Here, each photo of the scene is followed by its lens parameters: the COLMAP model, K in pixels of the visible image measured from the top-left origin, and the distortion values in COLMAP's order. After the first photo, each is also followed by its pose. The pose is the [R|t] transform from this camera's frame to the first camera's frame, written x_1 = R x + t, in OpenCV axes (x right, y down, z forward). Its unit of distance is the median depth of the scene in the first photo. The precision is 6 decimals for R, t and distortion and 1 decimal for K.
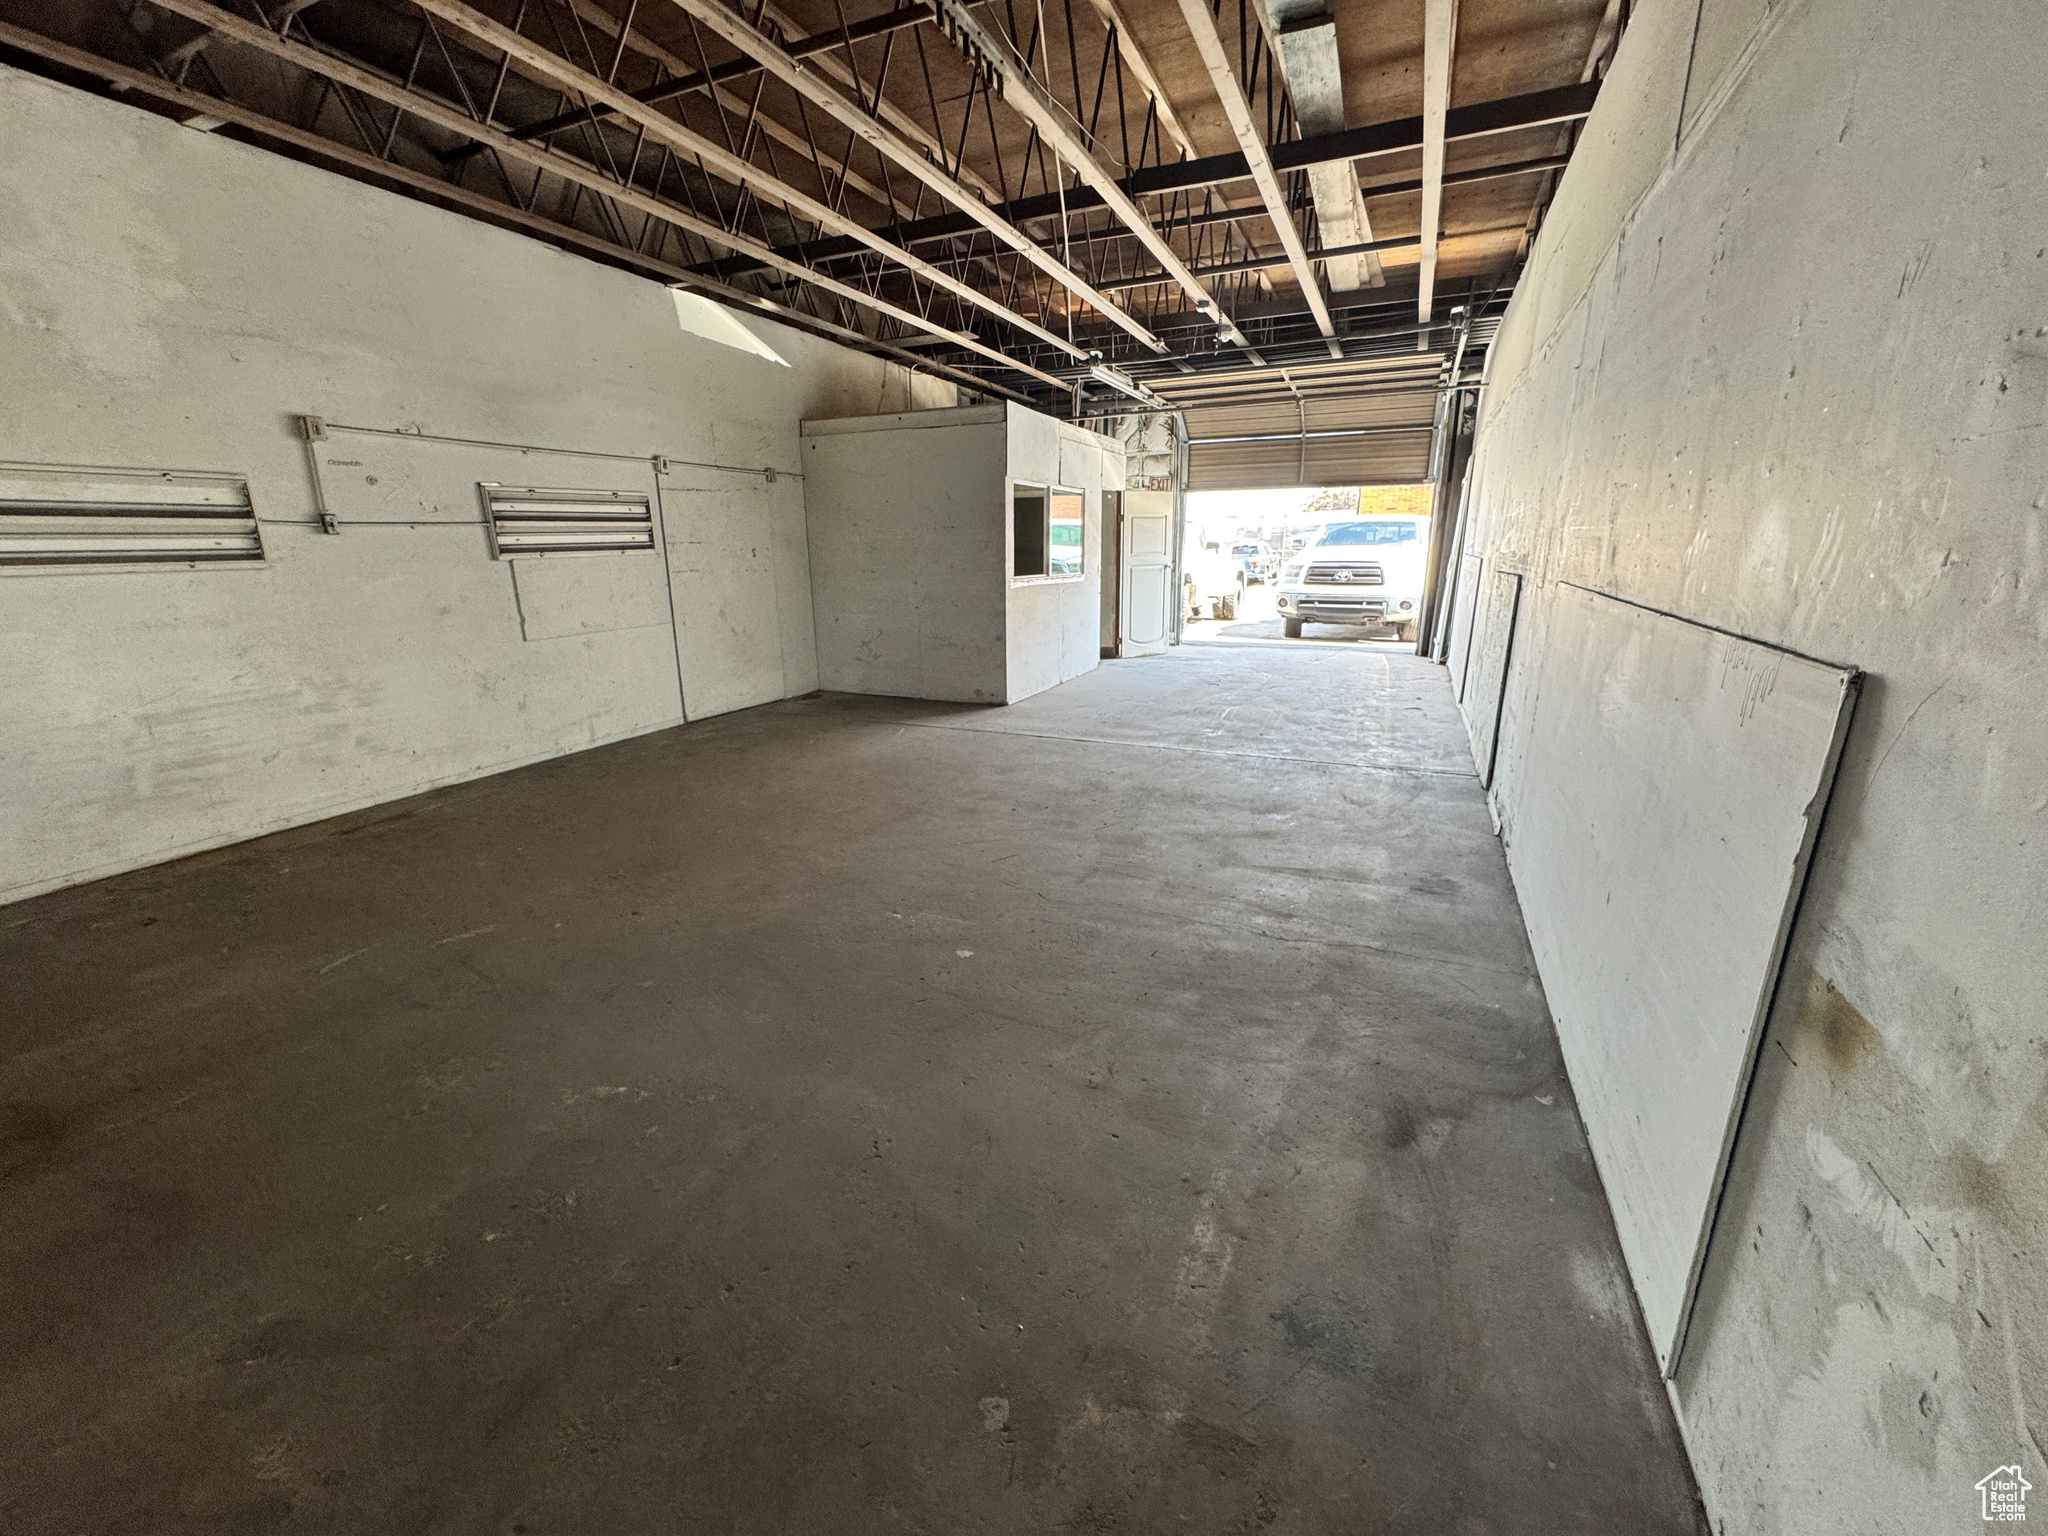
lens RADIAL K [[812.4, 0, 1029.0], [0, 812.4, 761.0], [0, 0, 1]] dist [0.000741, 0.000115]
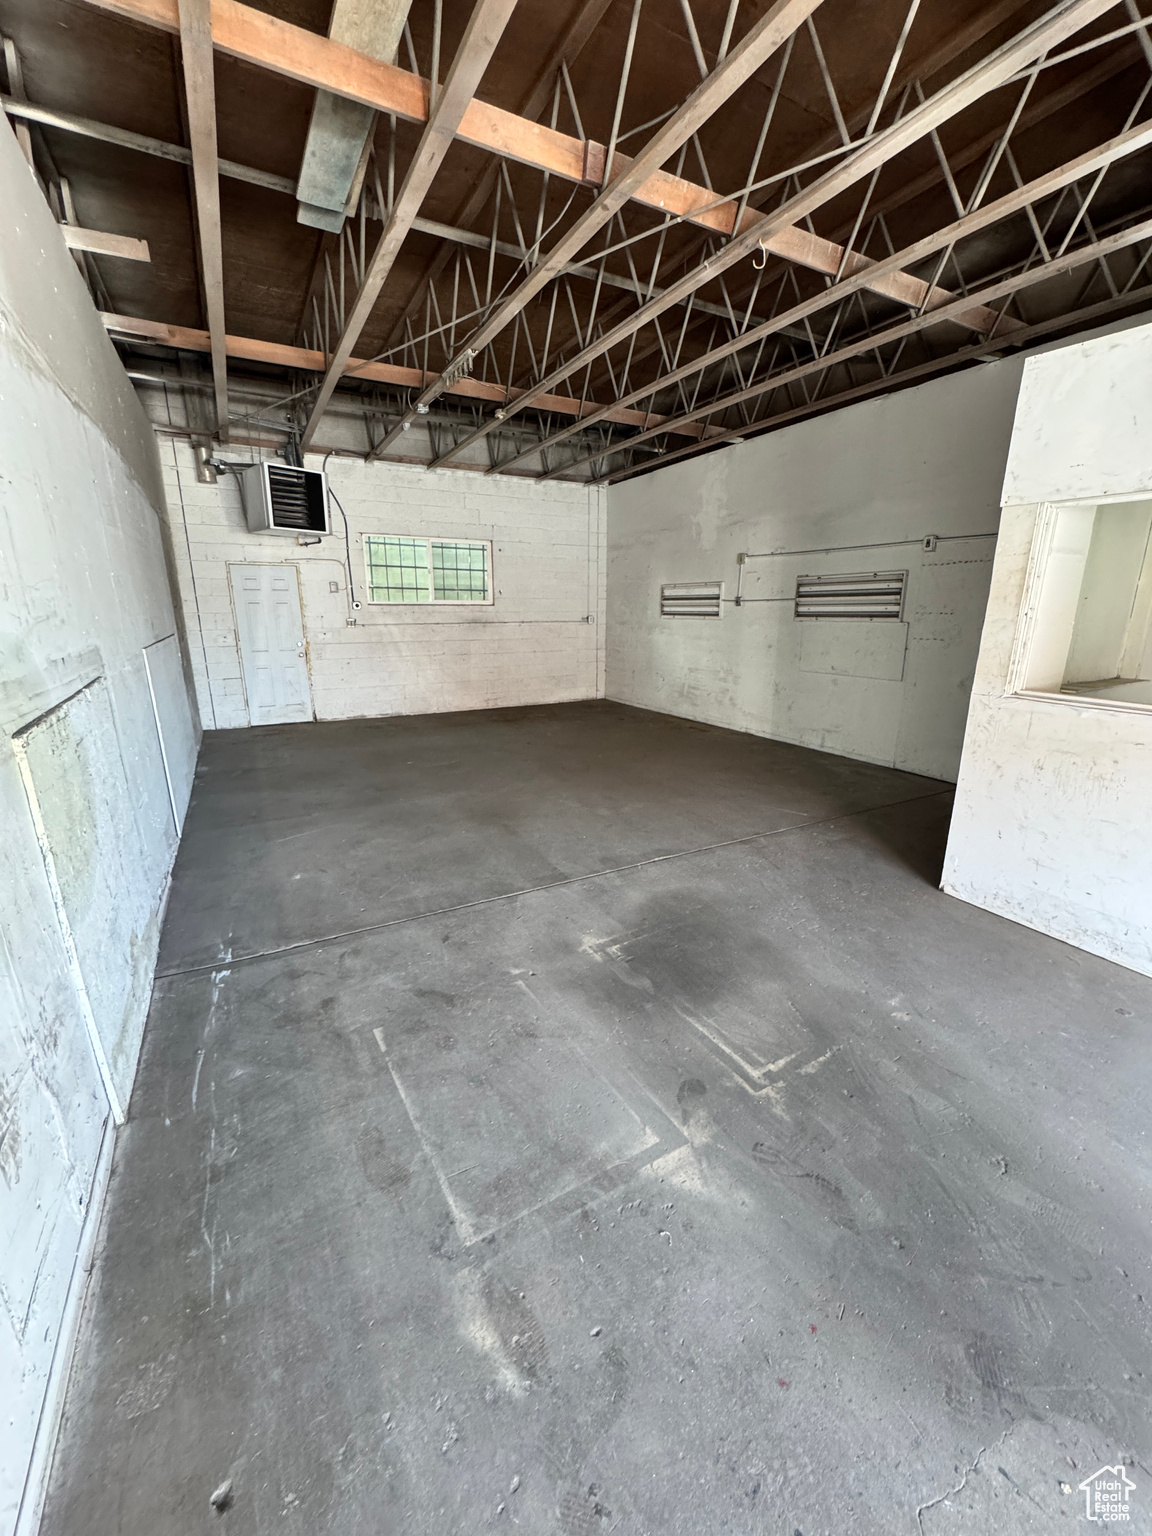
lens RADIAL K [[611.9, 0, 576.0], [0, 611.9, 768.0], [0, 0, 1]] dist [-0.002557, 0.000263]
pose [[-0.599711, 0.216142, -0.770473, 0.705397], [-0.203779, 0.889838, 0.408243, -0.421239], [0.773835, 0.401834, -0.489601, 1.462366]]
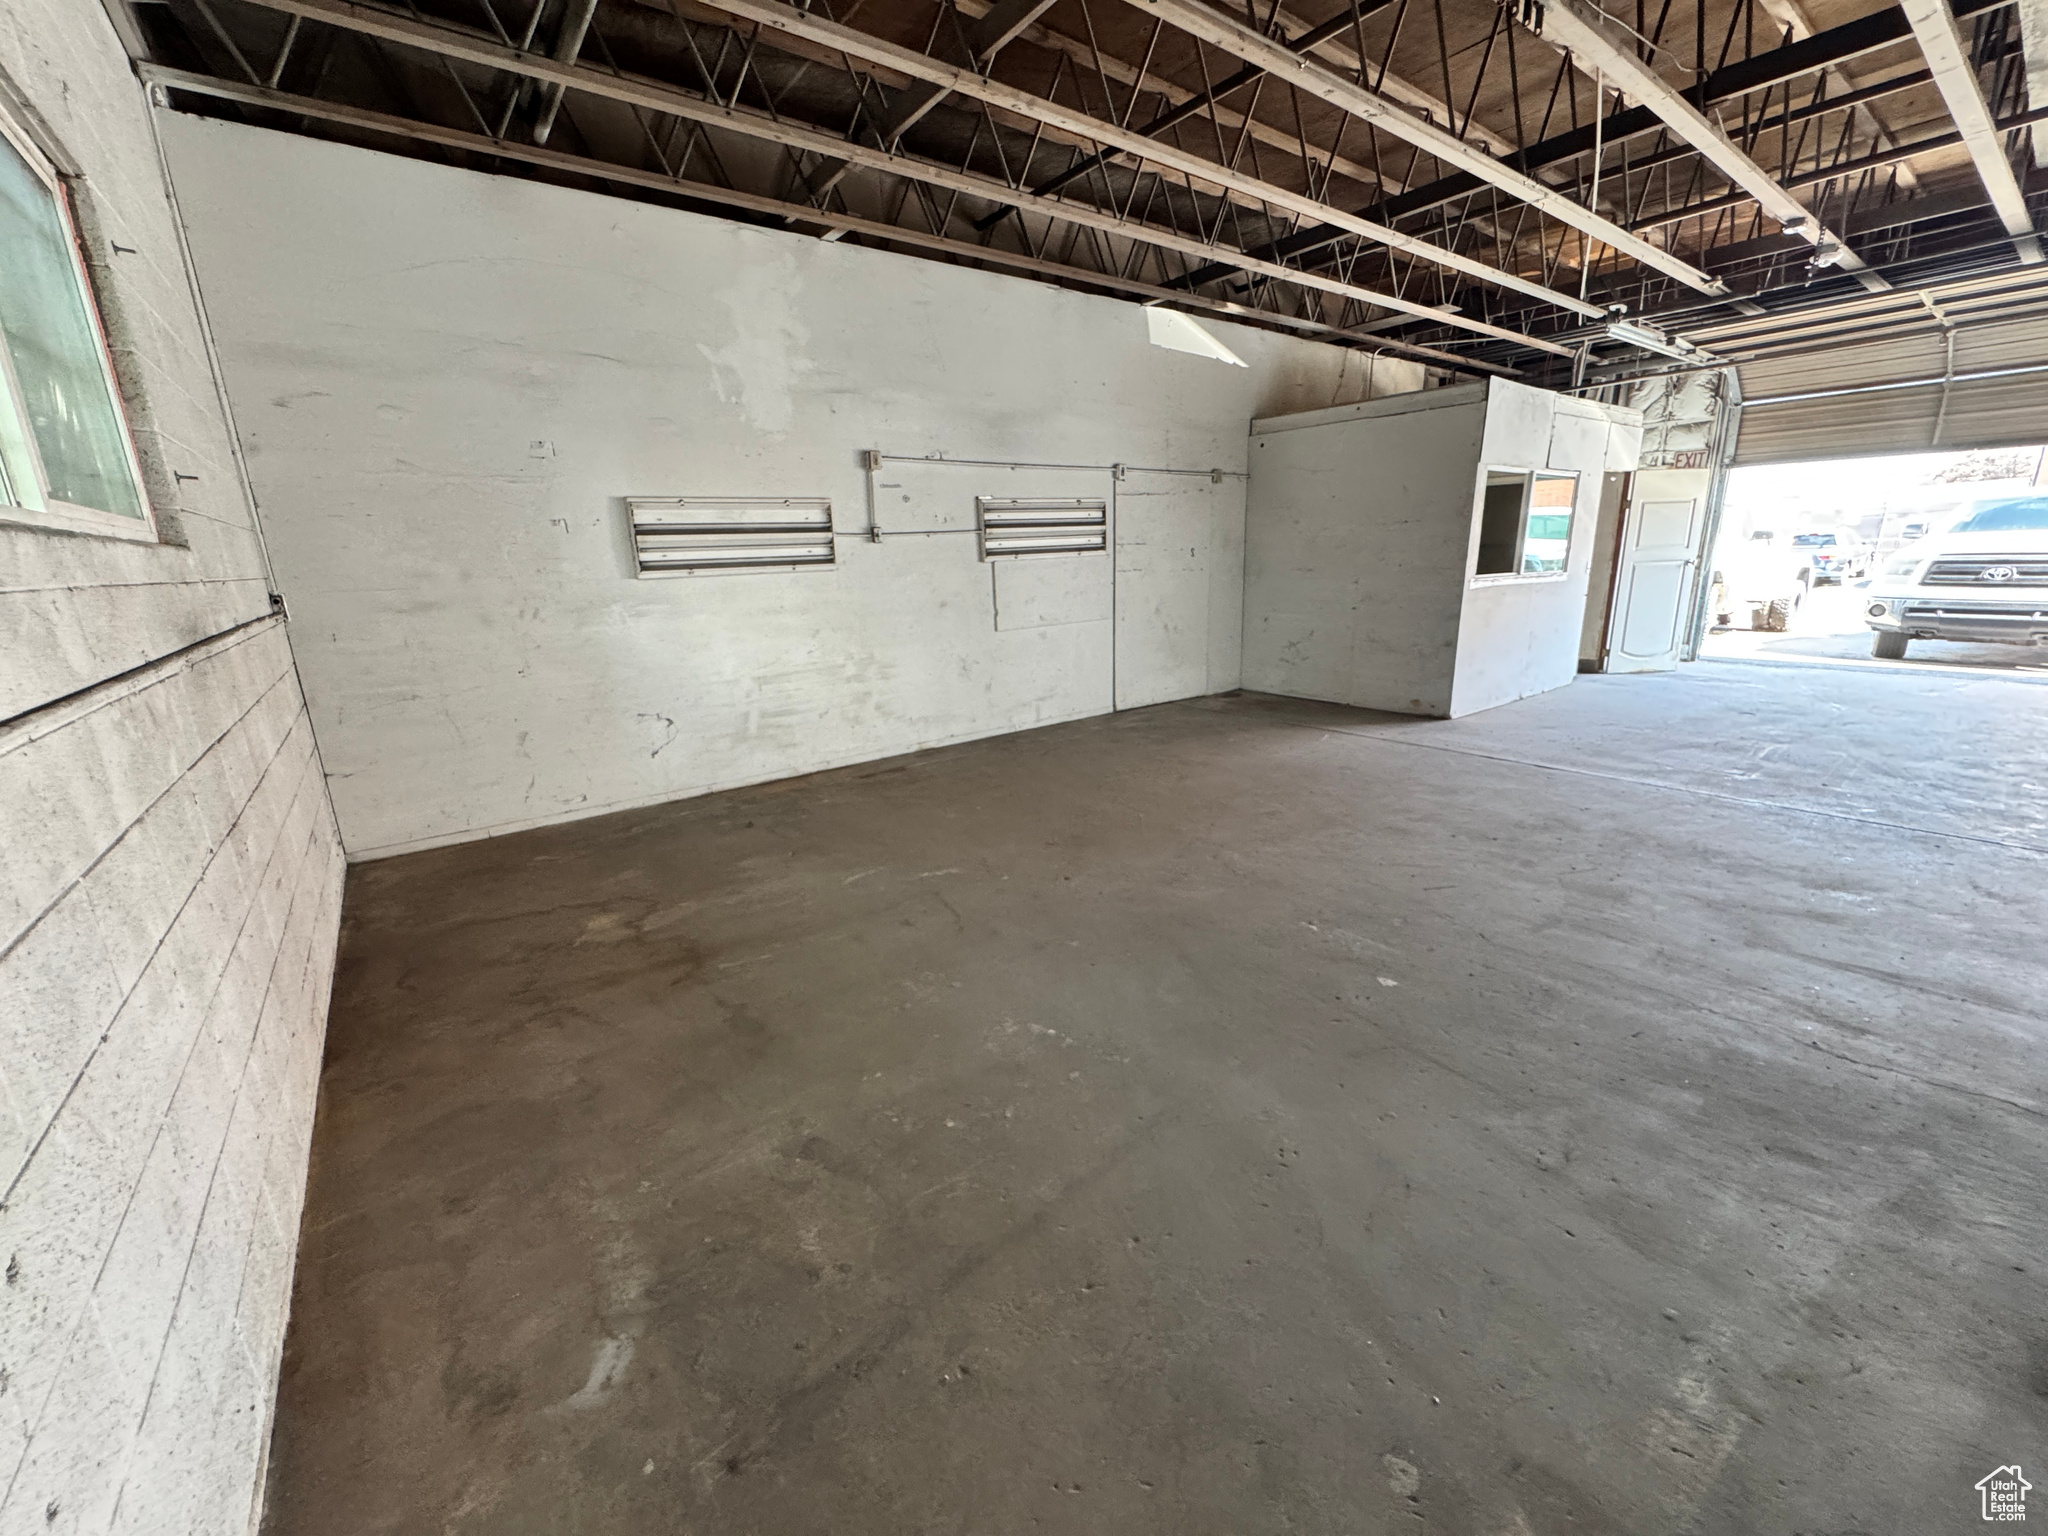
lens RADIAL K [[815.9, 0, 1034.4], [0, 815.9, 763.0], [0, 0, 1]] dist [-0.002557, 0.000263]
pose [[0.881847, 0.104596, -0.459789, -0.016018], [-0.103285, 0.994255, 0.028087, 0.001915], [0.460086, 0.022721, 0.887584, -0.008847]]
